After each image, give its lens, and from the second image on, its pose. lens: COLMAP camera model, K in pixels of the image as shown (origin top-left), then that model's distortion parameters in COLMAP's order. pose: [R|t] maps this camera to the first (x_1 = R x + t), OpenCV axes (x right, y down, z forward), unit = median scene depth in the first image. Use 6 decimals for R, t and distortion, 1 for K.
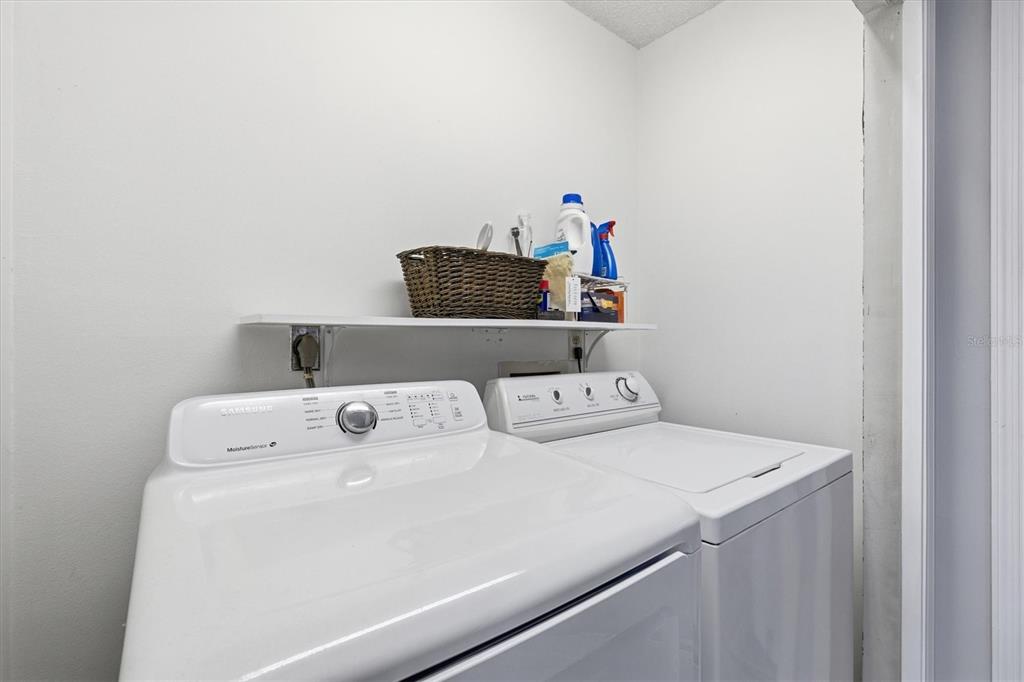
lens RADIAL K [[464.2, 0, 516.3], [0, 464.2, 341.6], [0, 0, 1]] dist [-0.011818, 0.004236]
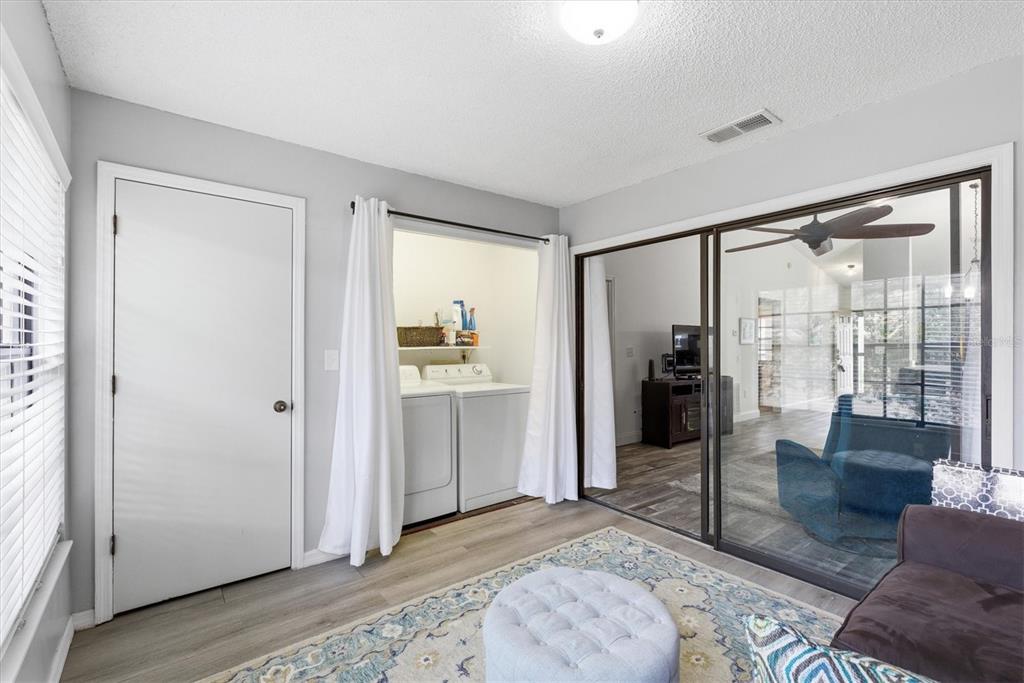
lens RADIAL K [[464.2, 0, 508.7], [0, 464.2, 343.7], [0, 0, 1]] dist [-0.011818, 0.004236]
pose [[0.999237, -0.014388, -0.036319, 0.582378], [0.014411, 0.999896, 0.000383, -0.056659], [0.036310, -0.000906, 0.999340, -1.949469]]
